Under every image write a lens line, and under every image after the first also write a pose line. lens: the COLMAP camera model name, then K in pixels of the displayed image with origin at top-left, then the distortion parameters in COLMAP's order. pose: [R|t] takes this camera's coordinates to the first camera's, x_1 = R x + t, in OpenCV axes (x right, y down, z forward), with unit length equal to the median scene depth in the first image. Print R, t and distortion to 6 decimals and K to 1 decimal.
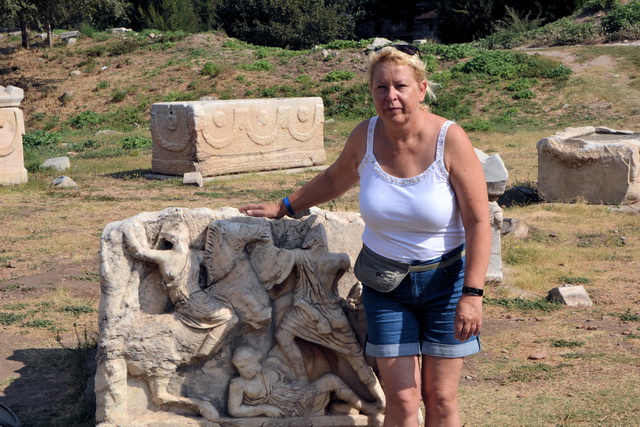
lens RADIAL K [[1371.0, 0, 320.0], [0, 1371.0, 213.6], [0, 0, 1]] dist [0.392170, 0.000000]
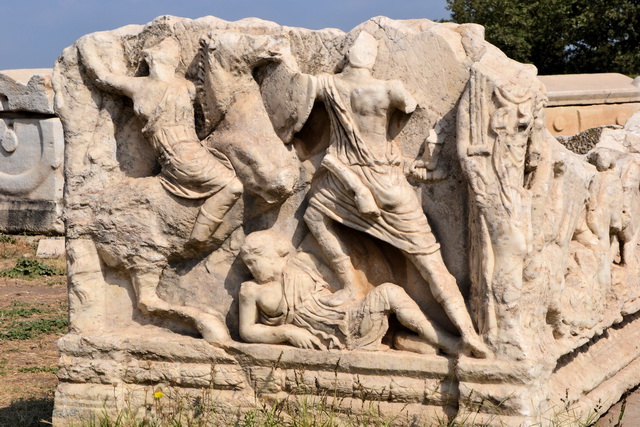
lens RADIAL K [[1511.3, 0, 320.1], [0, 1511.3, 213.2], [0, 0, 1]] dist [0.462446, 0.000000]
pose [[0.856472, 0.015229, -0.515968, 0.336984], [-0.039958, 0.998521, -0.036856, 0.114150], [0.514644, 0.052183, 0.855815, 0.417908]]
